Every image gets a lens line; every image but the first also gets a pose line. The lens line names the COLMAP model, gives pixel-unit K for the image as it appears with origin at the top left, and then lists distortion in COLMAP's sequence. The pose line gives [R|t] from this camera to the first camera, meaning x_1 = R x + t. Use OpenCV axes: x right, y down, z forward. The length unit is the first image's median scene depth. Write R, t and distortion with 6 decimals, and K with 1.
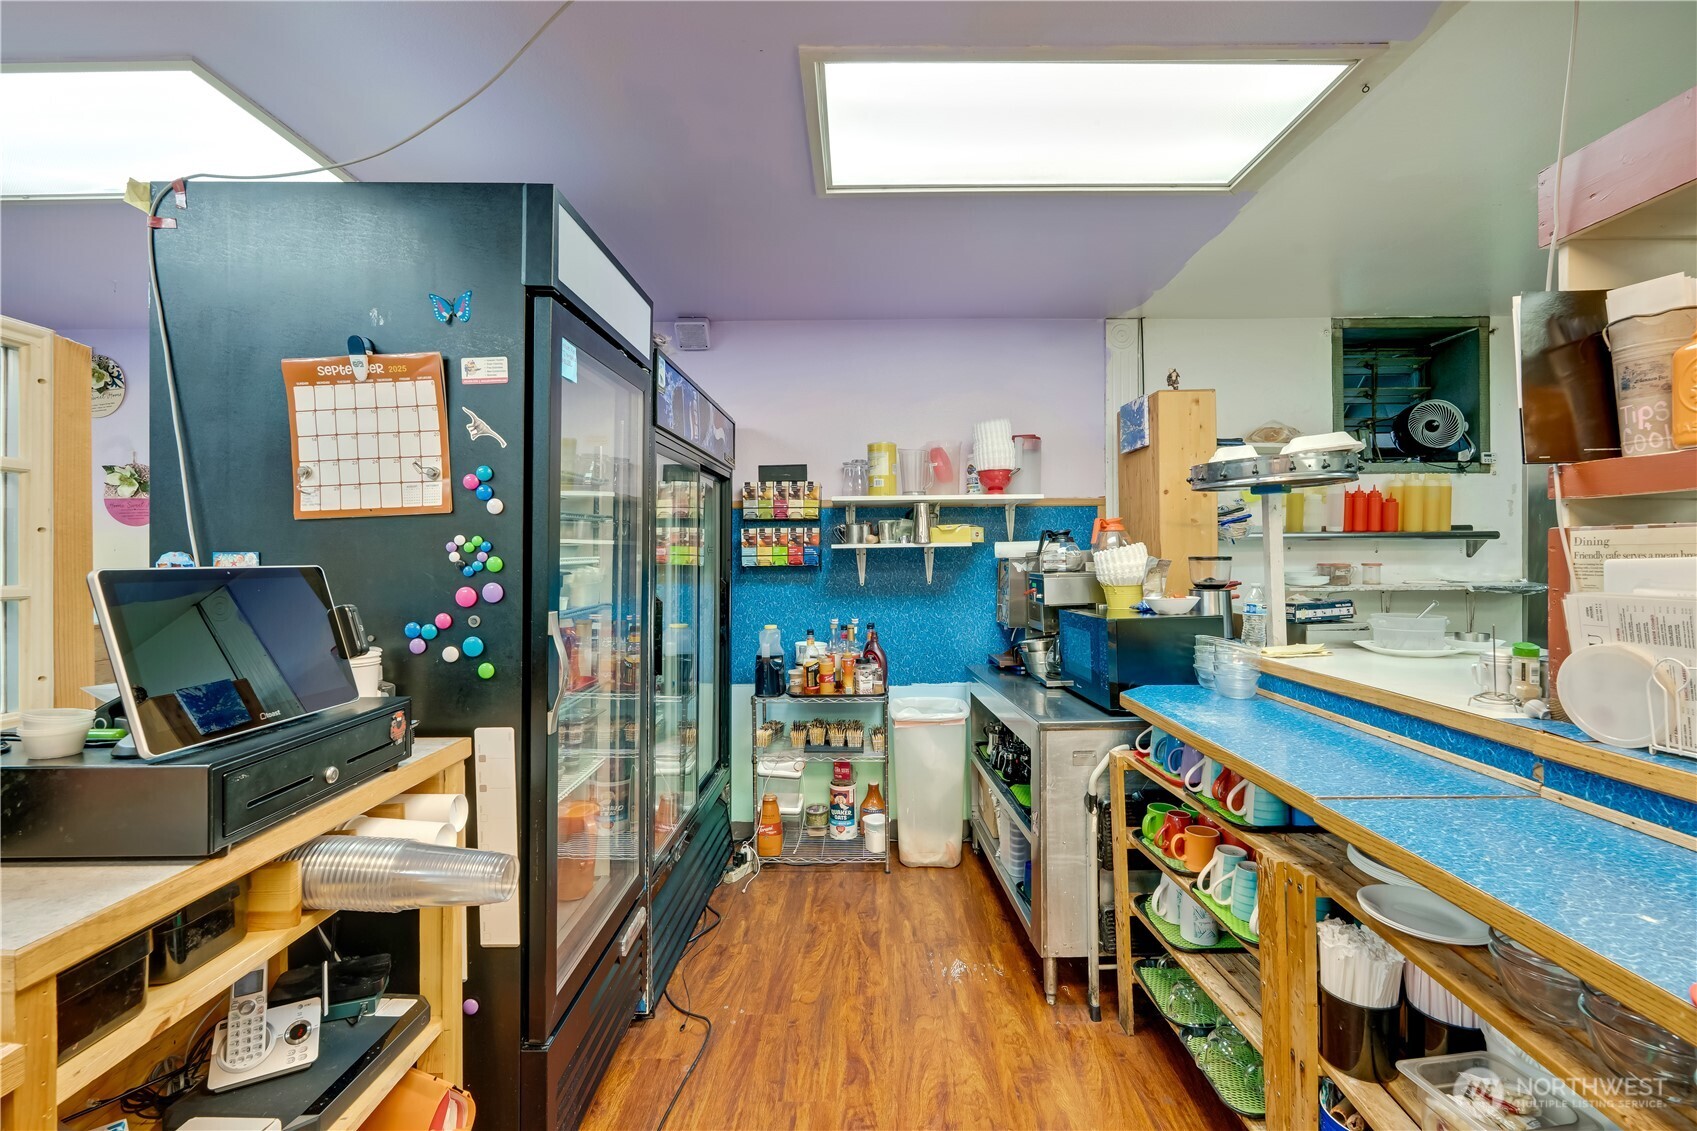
lens RADIAL K [[758.4, 0, 853.5], [0, 758.4, 558.9], [0, 0, 1]] dist [-0.001859, 0.000013]
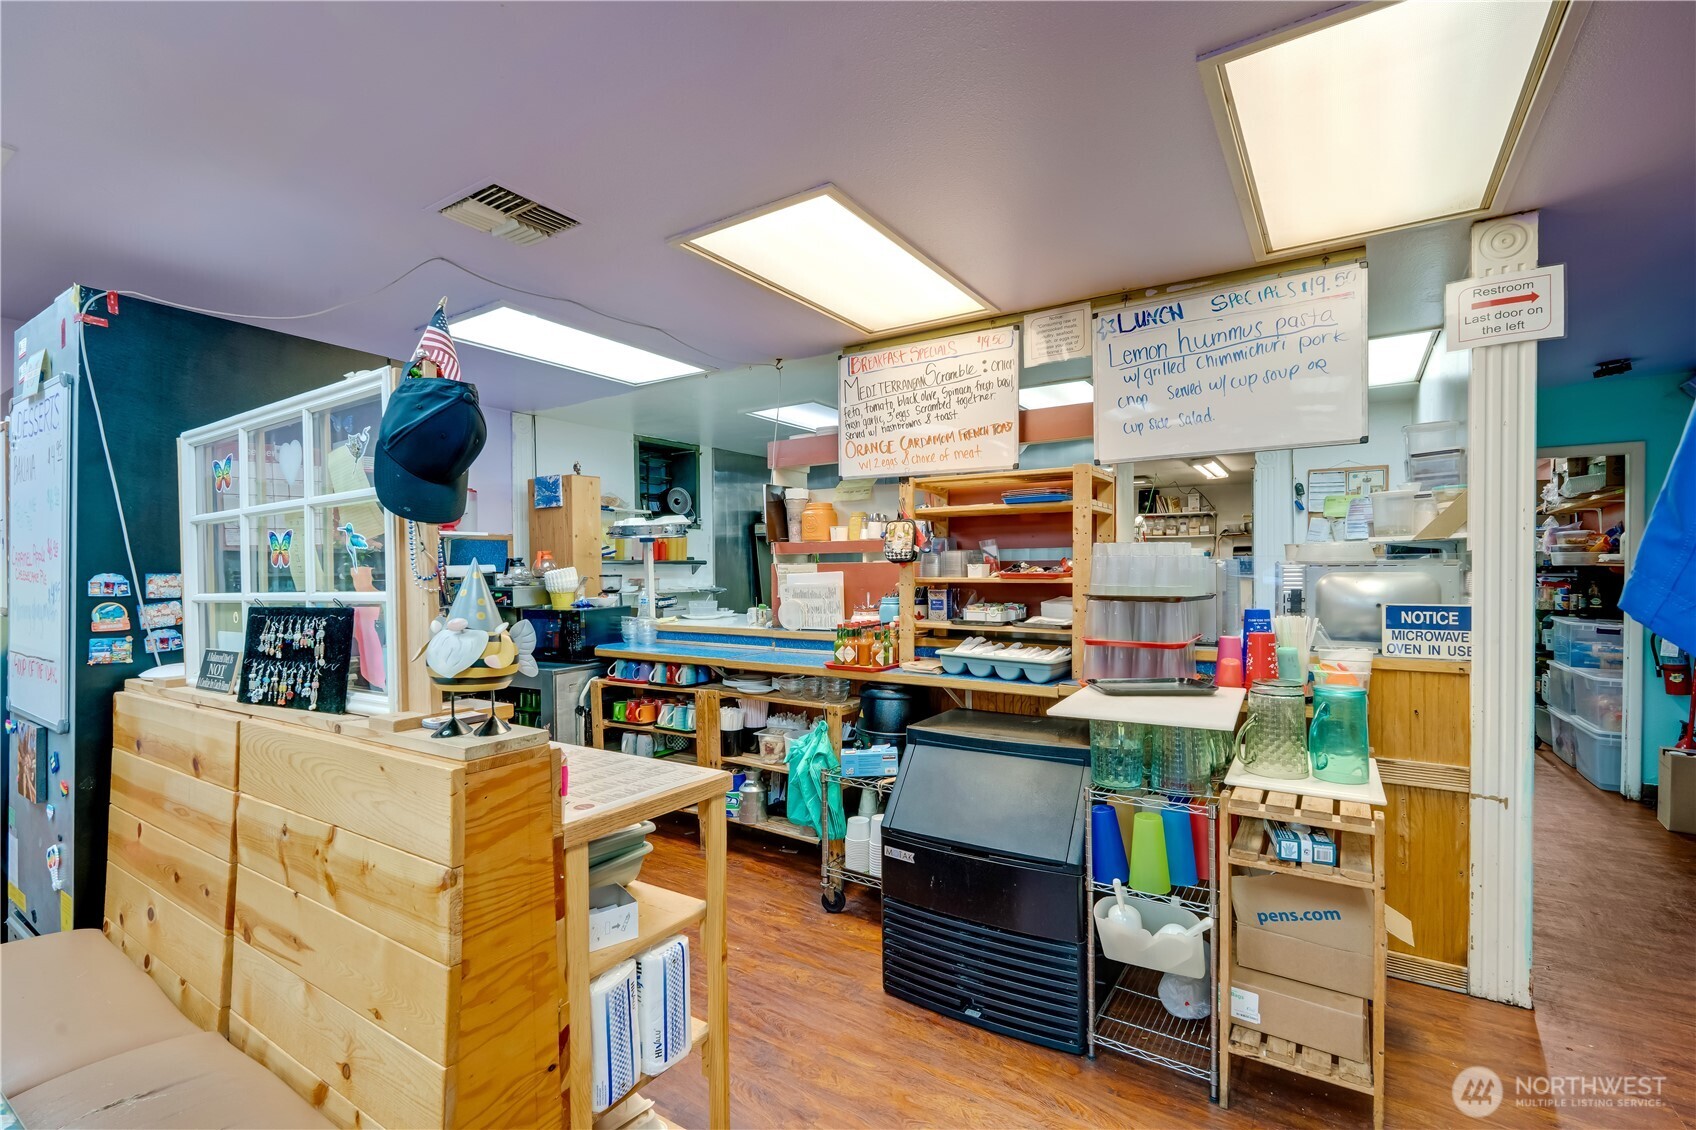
lens RADIAL K [[757.9, 0, 851.4], [0, 757.9, 573.6], [0, 0, 1]] dist [-0.001859, 0.000013]
pose [[0.545639, -0.004410, 0.838009, -0.838483], [0.009987, 0.999949, -0.001241, 0.002848], [-0.837961, 0.009046, 0.545655, -0.529118]]
